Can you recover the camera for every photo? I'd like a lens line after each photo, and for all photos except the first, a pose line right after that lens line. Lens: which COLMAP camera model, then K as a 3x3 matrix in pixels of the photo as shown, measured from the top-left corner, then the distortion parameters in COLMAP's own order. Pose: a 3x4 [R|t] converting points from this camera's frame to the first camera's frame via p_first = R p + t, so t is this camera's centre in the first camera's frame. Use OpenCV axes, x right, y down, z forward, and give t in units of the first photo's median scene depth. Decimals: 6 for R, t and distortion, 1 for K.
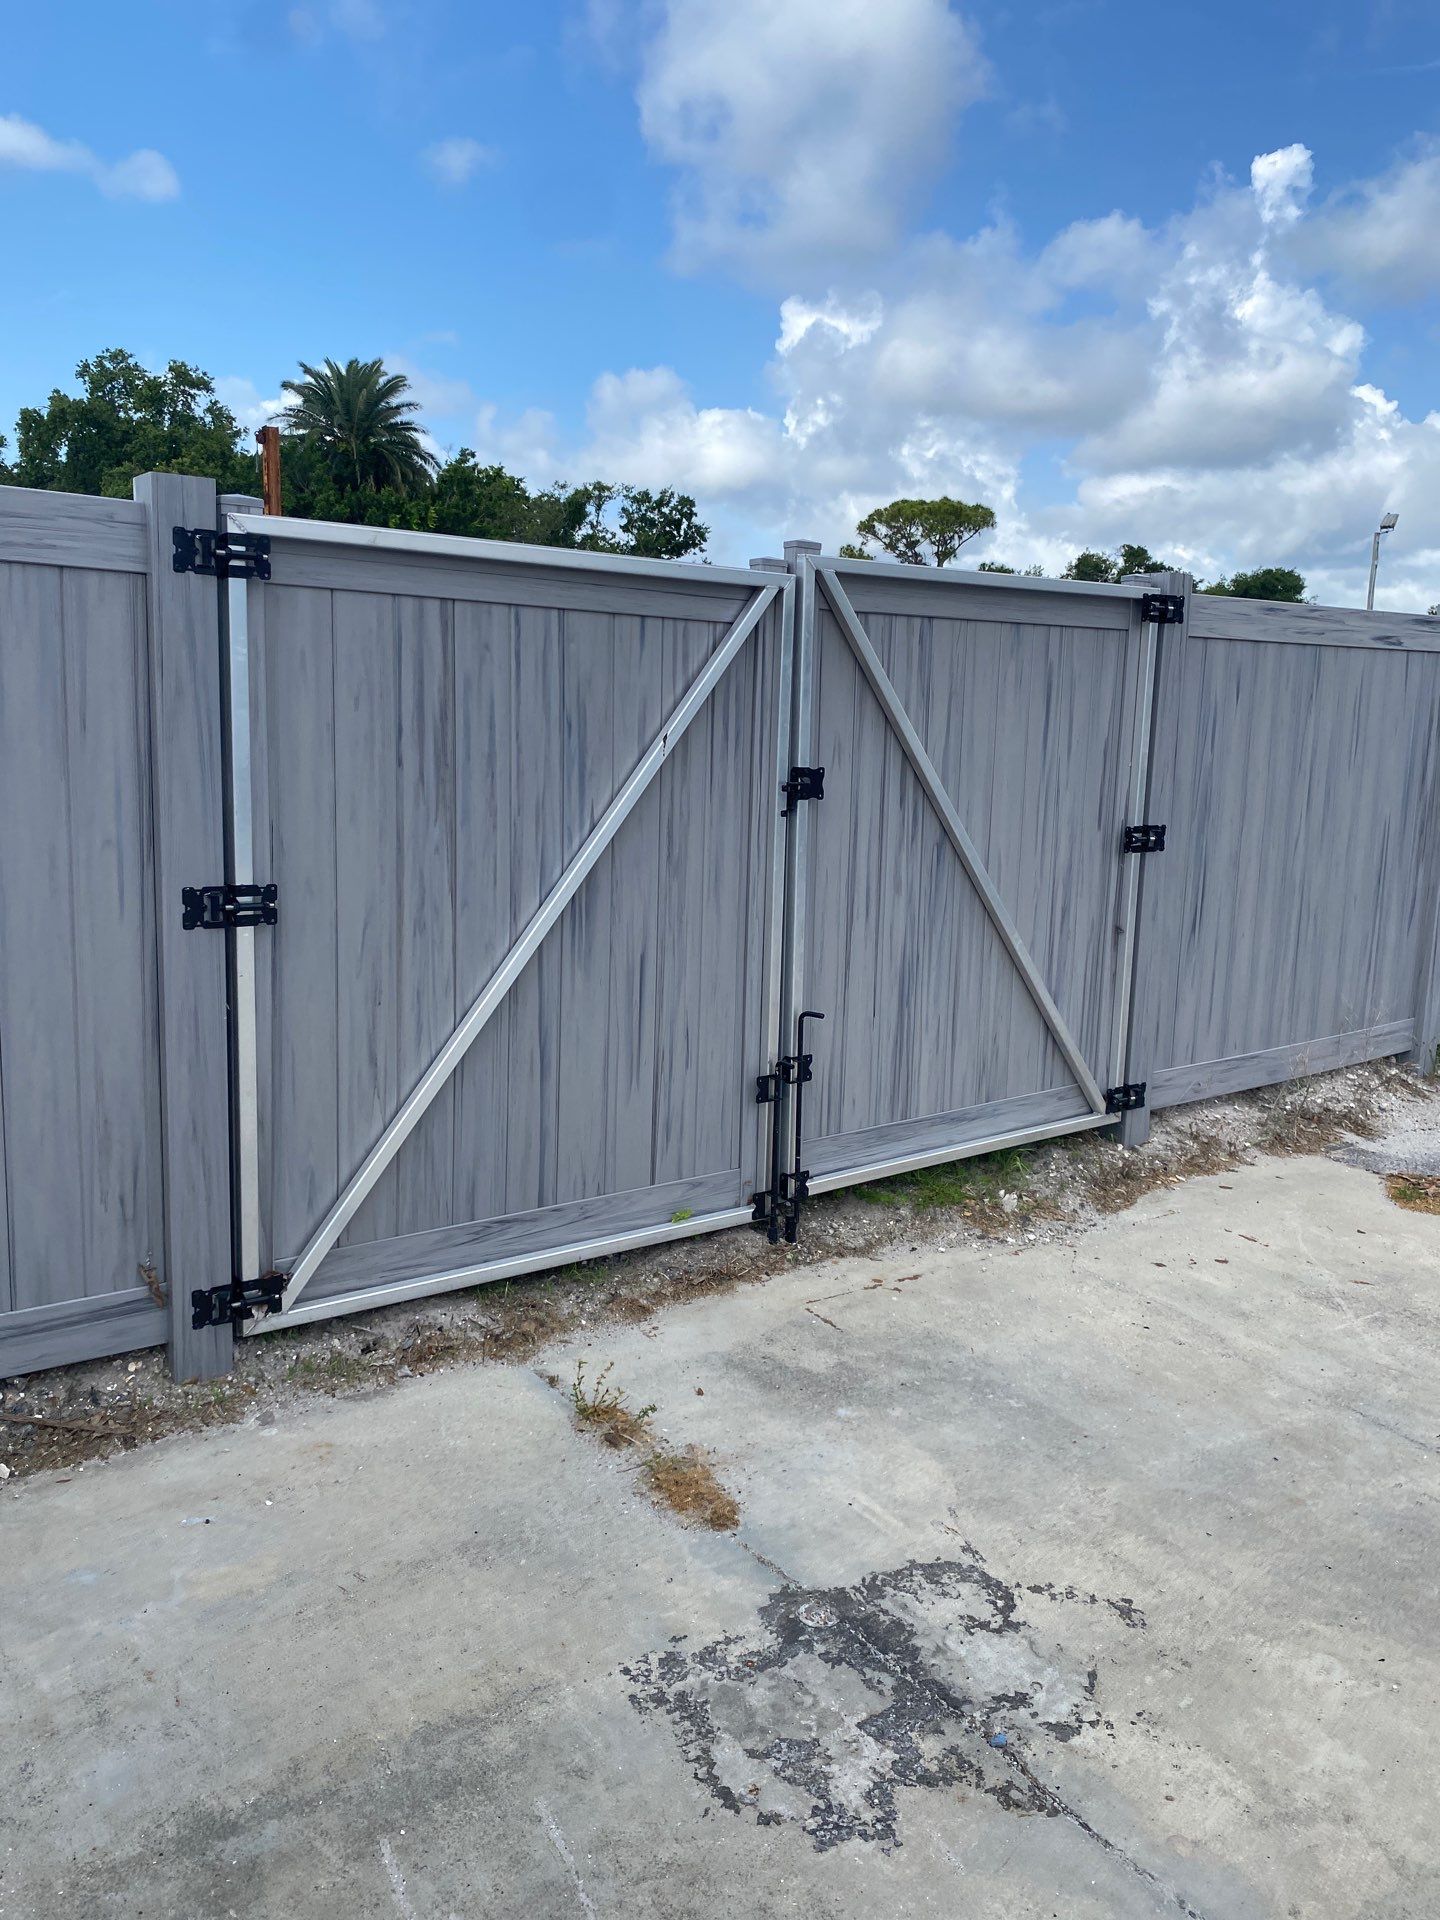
lens RADIAL K [[1461.9, 0, 716.5], [0, 1461.9, 935.1], [0, 0, 1]] dist [0.011832, -0.017861]
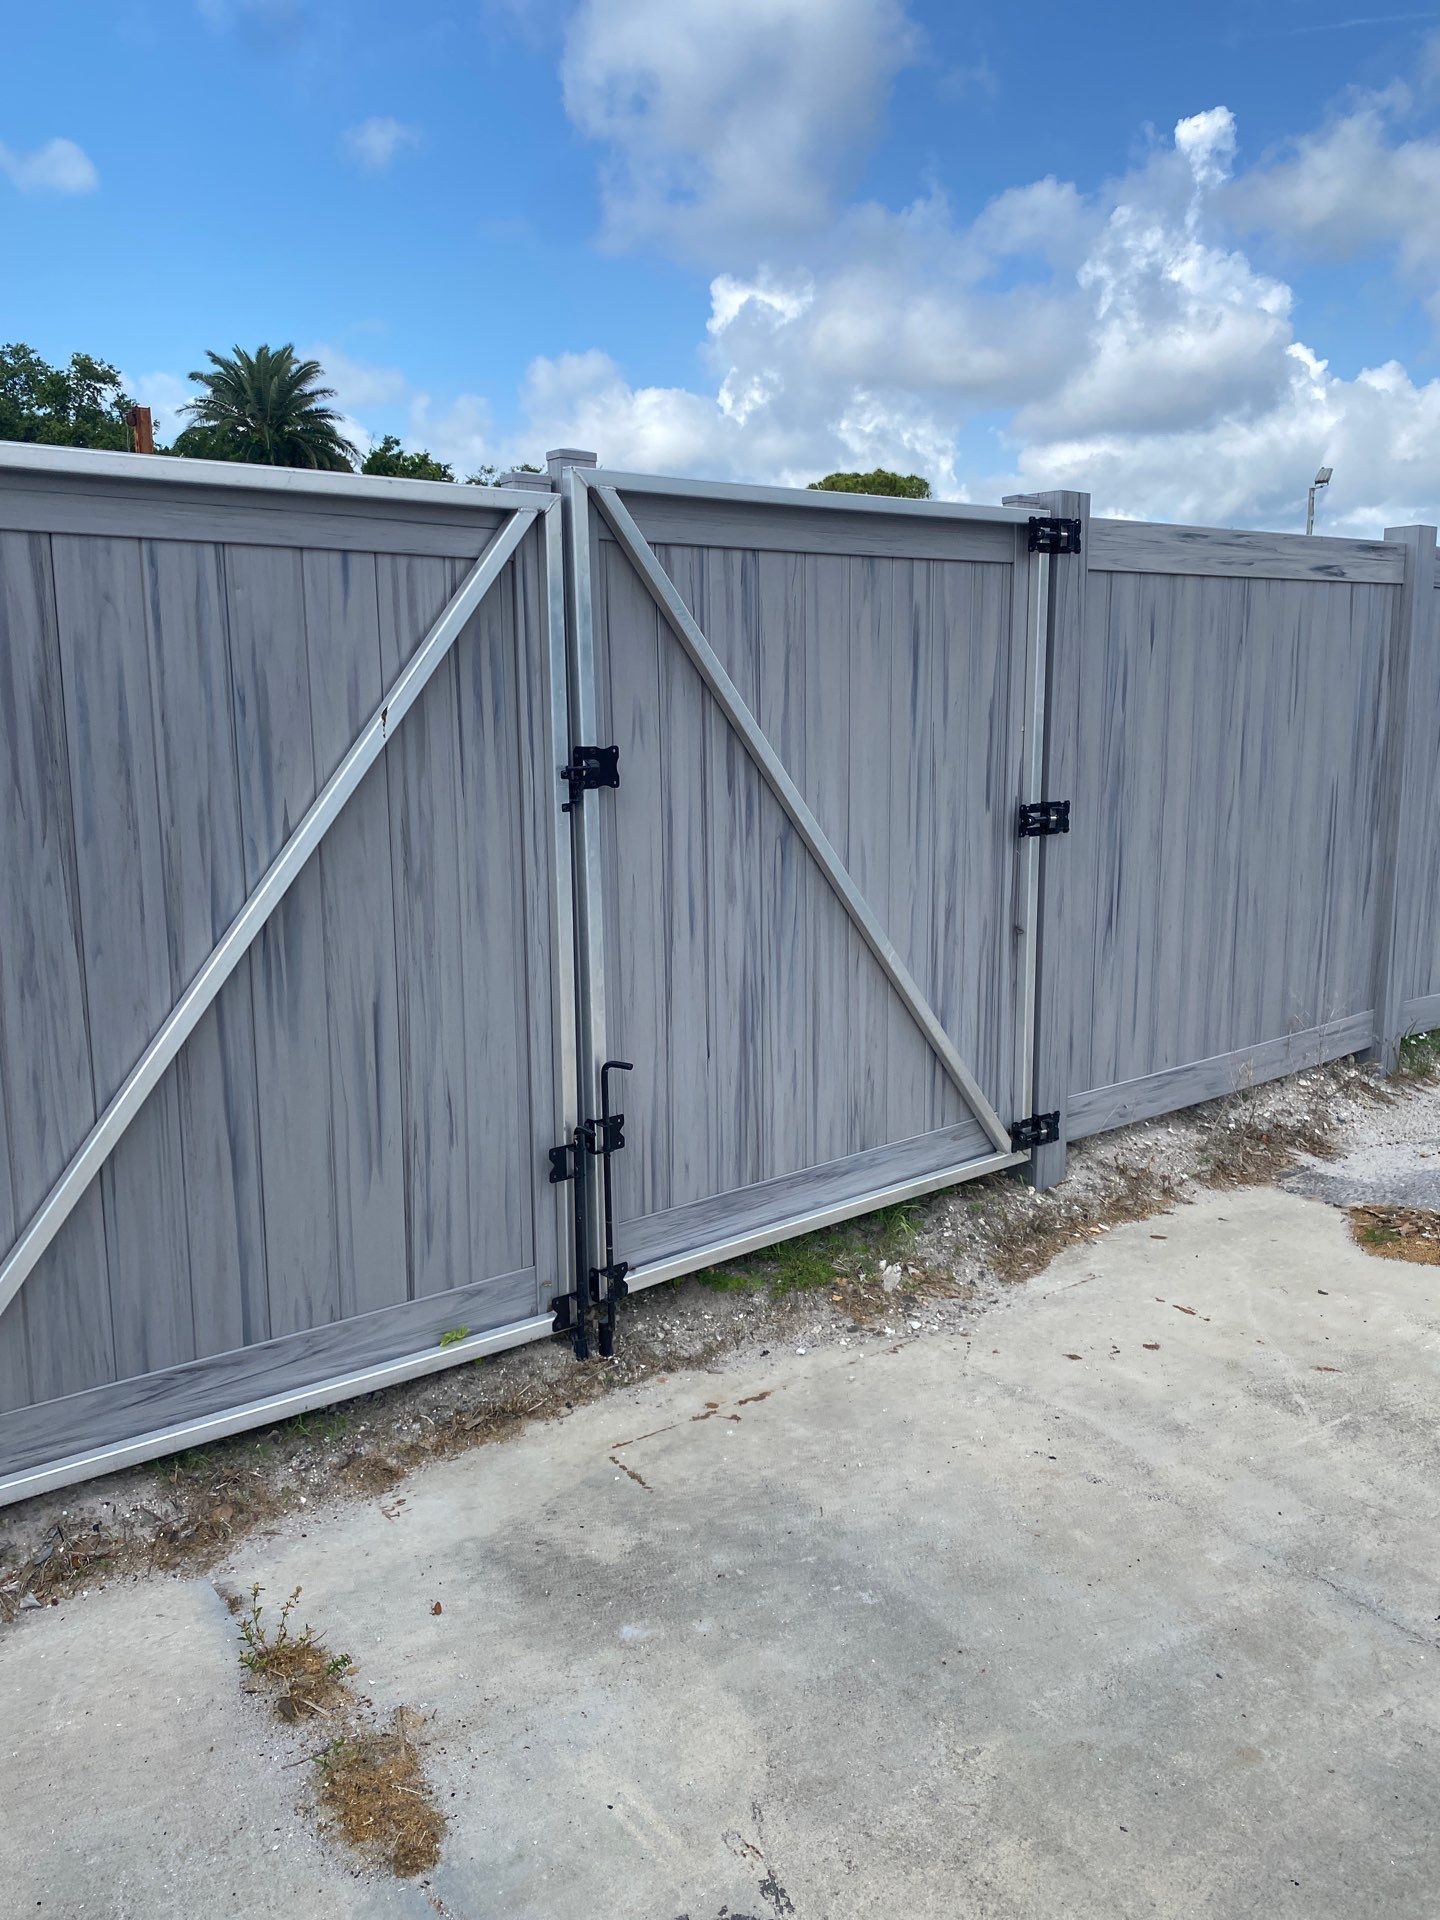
lens RADIAL K [[1461.9, 0, 716.6], [0, 1461.9, 938.5], [0, 0, 1]] dist [0.011832, -0.017861]
pose [[0.998665, -0.043911, 0.027207, 0.084551], [0.043553, 0.998958, 0.013623, -0.017430], [-0.027777, -0.012420, 0.999537, 0.186678]]
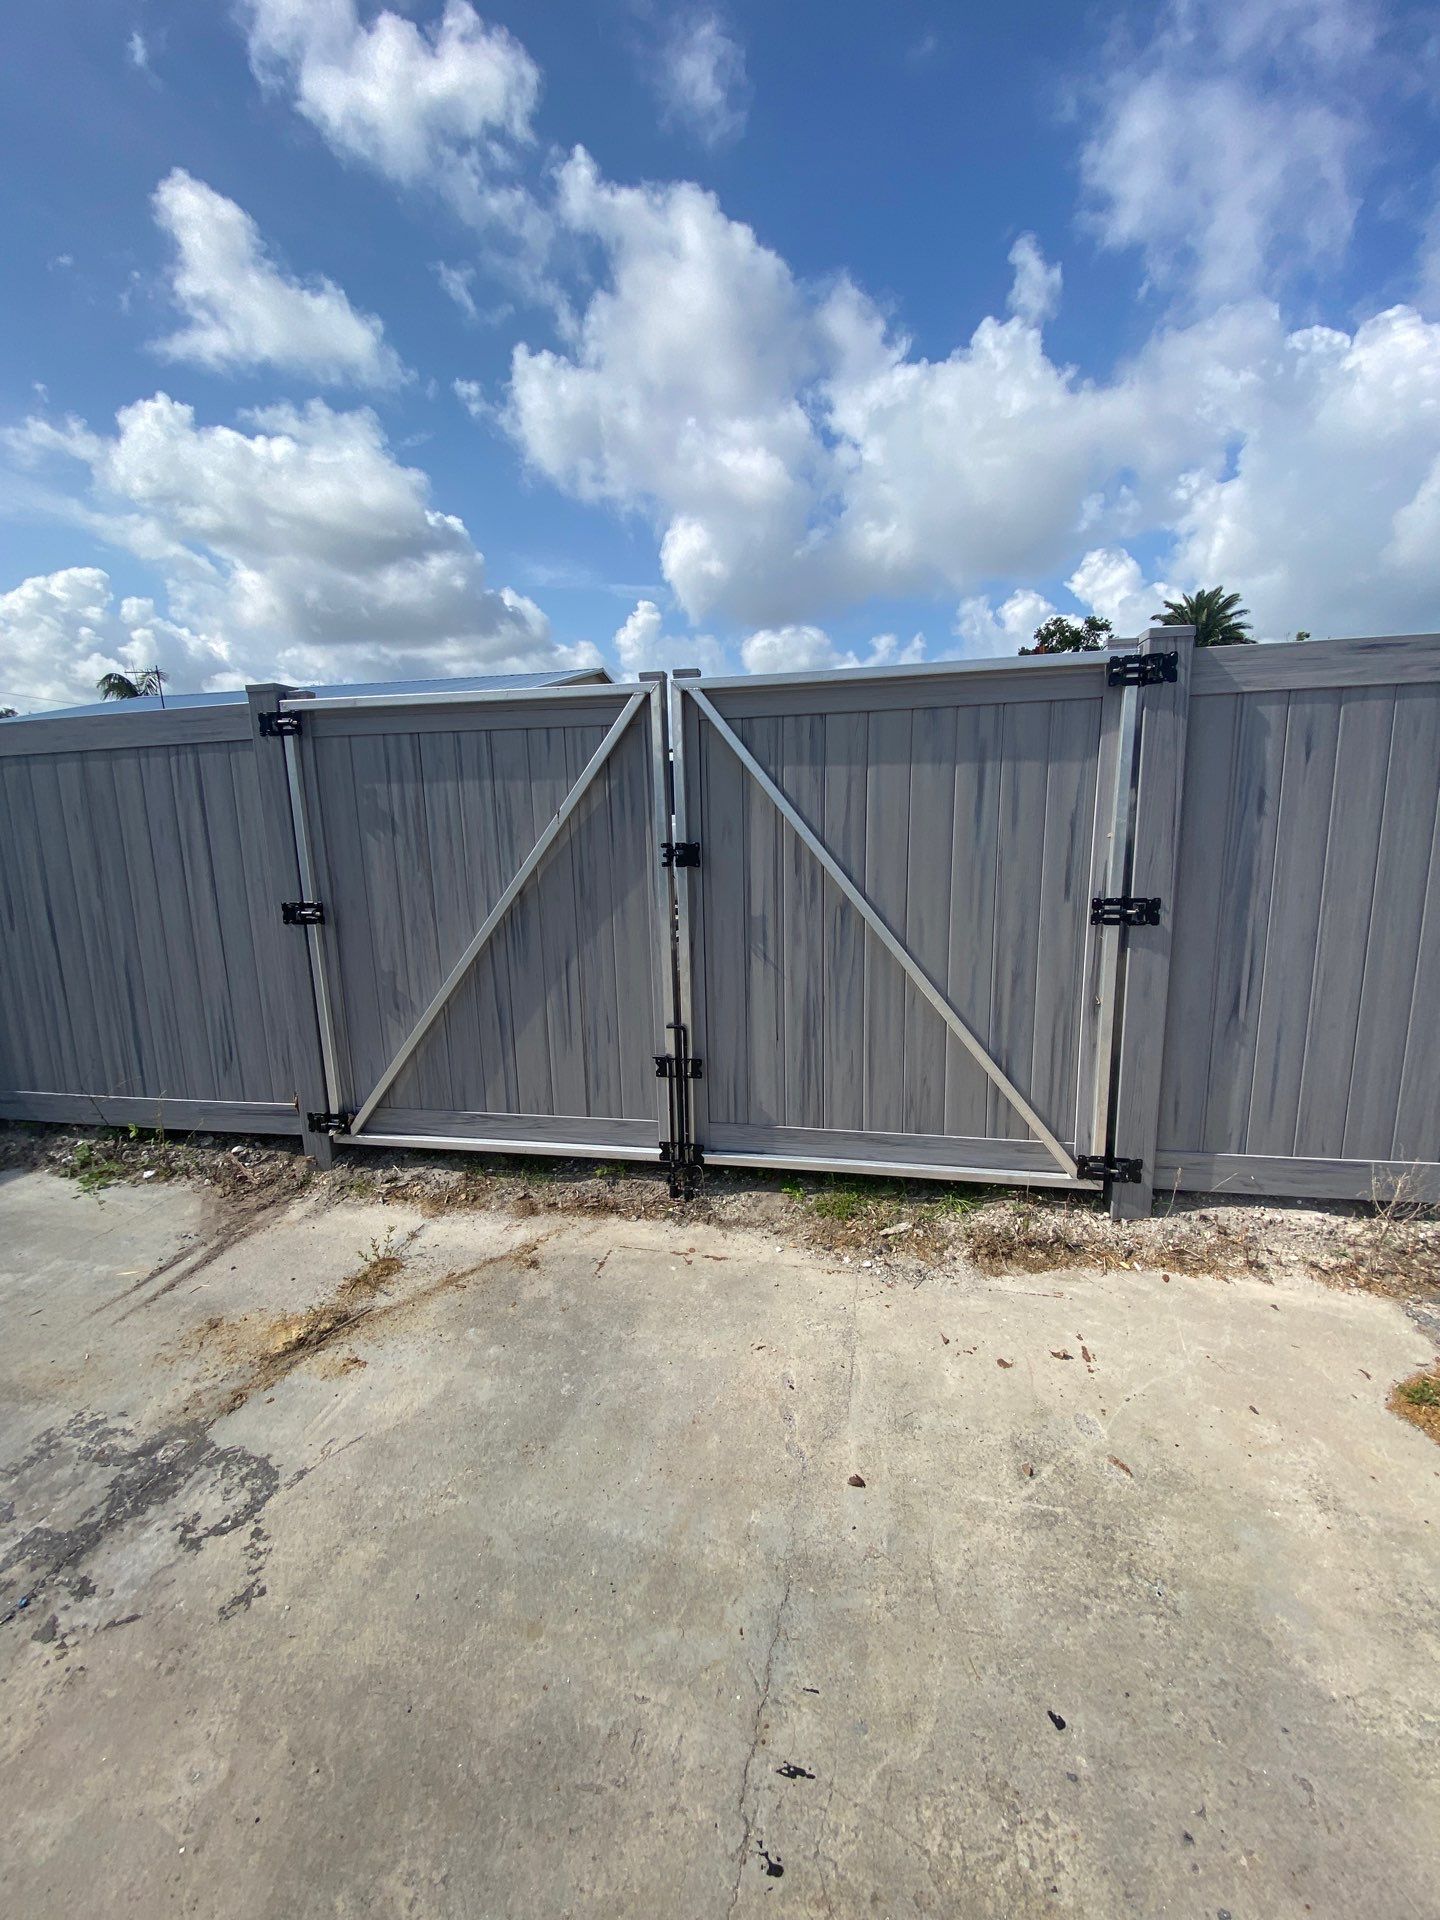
lens RADIAL K [[781.3, 0, 724.3], [0, 781.3, 951.3], [0, 0, 1]] dist [0.001429, -0.005873]
pose [[0.683348, 0.082853, -0.725377, 0.490391], [-0.070909, 0.996375, 0.047007, -0.043510], [0.726642, 0.019314, 0.686745, 0.456563]]
